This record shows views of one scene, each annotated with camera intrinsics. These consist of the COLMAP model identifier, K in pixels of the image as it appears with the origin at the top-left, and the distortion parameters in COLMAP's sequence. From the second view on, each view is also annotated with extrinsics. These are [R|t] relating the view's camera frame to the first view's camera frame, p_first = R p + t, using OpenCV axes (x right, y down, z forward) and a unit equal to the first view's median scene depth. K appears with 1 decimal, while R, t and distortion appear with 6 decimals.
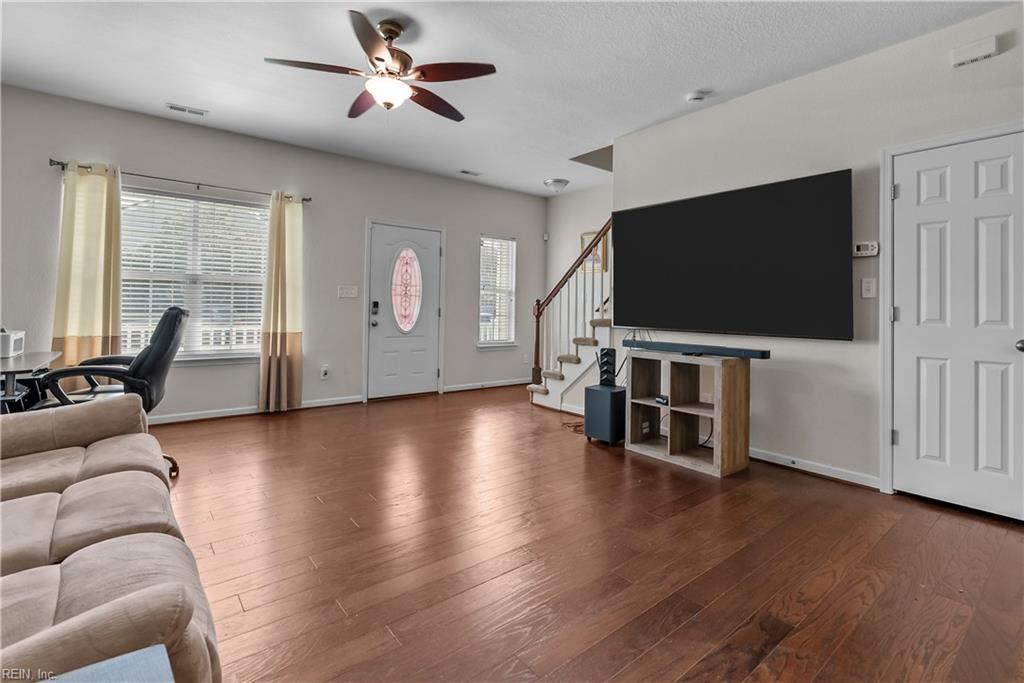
lens RADIAL K [[470.4, 0, 514.2], [0, 470.4, 304.0], [0, 0, 1]] dist [-0.015724, 0.000267]
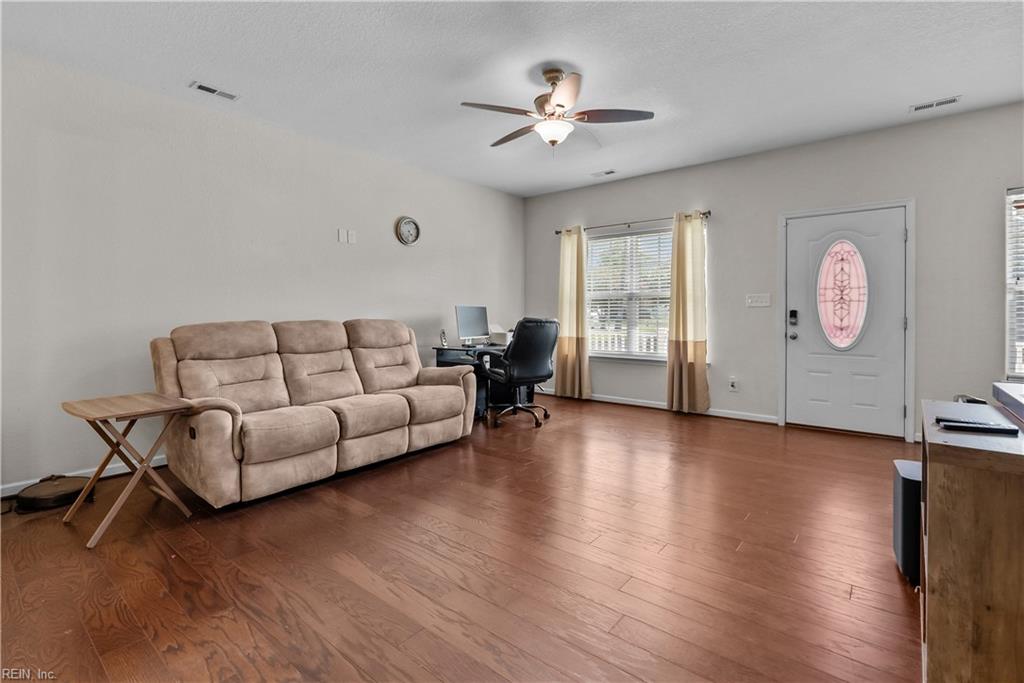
lens RADIAL K [[470.4, 0, 518.7], [0, 470.4, 315.1], [0, 0, 1]] dist [-0.015724, 0.000267]
pose [[0.219918, -0.013240, -0.975428, 0.479852], [0.009864, 0.999887, -0.011348, 0.009551], [0.975468, -0.007126, 0.220024, 0.371073]]
